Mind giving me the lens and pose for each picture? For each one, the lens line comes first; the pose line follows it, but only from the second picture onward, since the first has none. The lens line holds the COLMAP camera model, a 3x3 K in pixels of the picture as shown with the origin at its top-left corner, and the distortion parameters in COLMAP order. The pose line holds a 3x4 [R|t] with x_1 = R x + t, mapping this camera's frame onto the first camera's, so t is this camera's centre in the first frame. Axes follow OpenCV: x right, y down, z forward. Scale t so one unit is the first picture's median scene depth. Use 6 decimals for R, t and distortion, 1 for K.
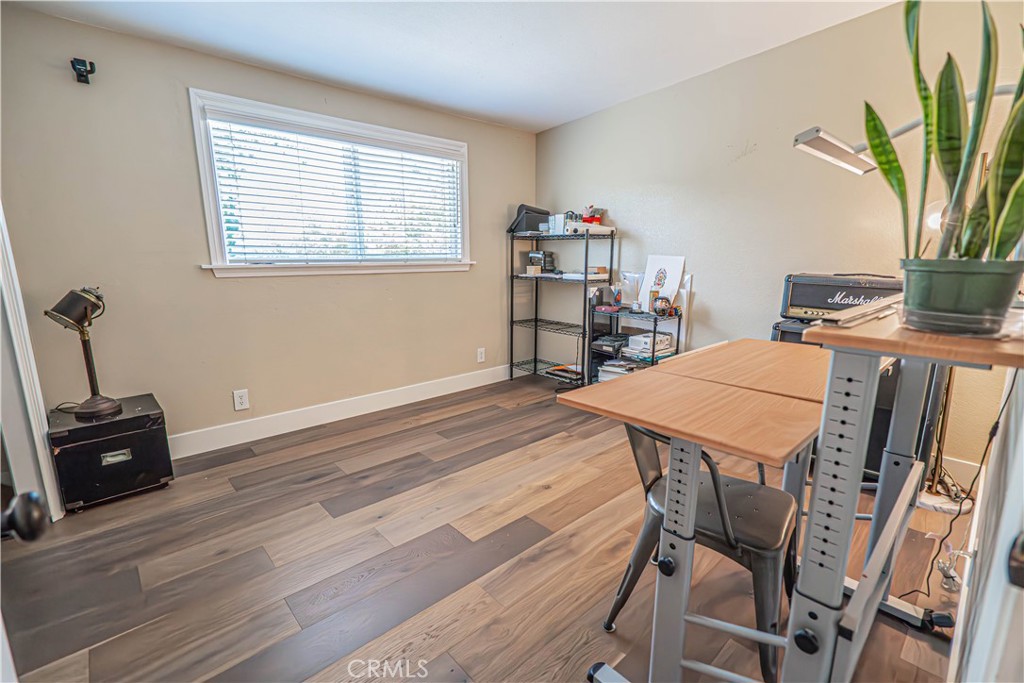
lens RADIAL K [[461.5, 0, 510.7], [0, 461.5, 345.6], [0, 0, 1]] dist [-0.012172, -0.000514]
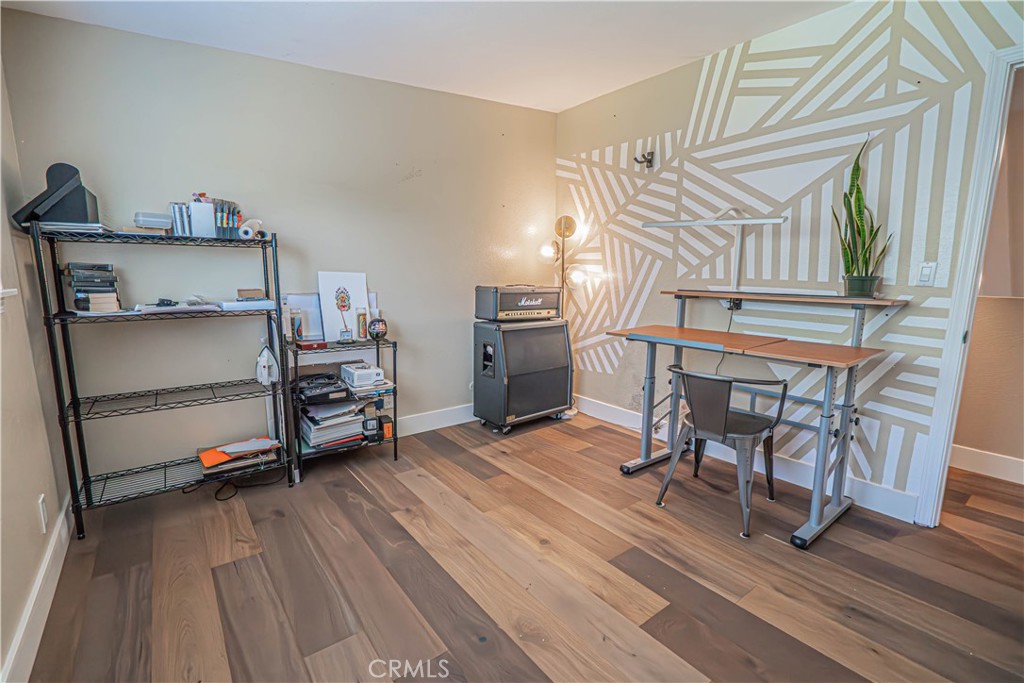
lens RADIAL K [[461.5, 0, 510.7], [0, 461.5, 345.6], [0, 0, 1]] dist [-0.012172, -0.000514]
pose [[0.087843, -0.164670, 0.982429, -0.553221], [0.188790, 0.971120, 0.145894, -0.145691], [-0.978081, 0.172657, 0.116395, 0.695108]]
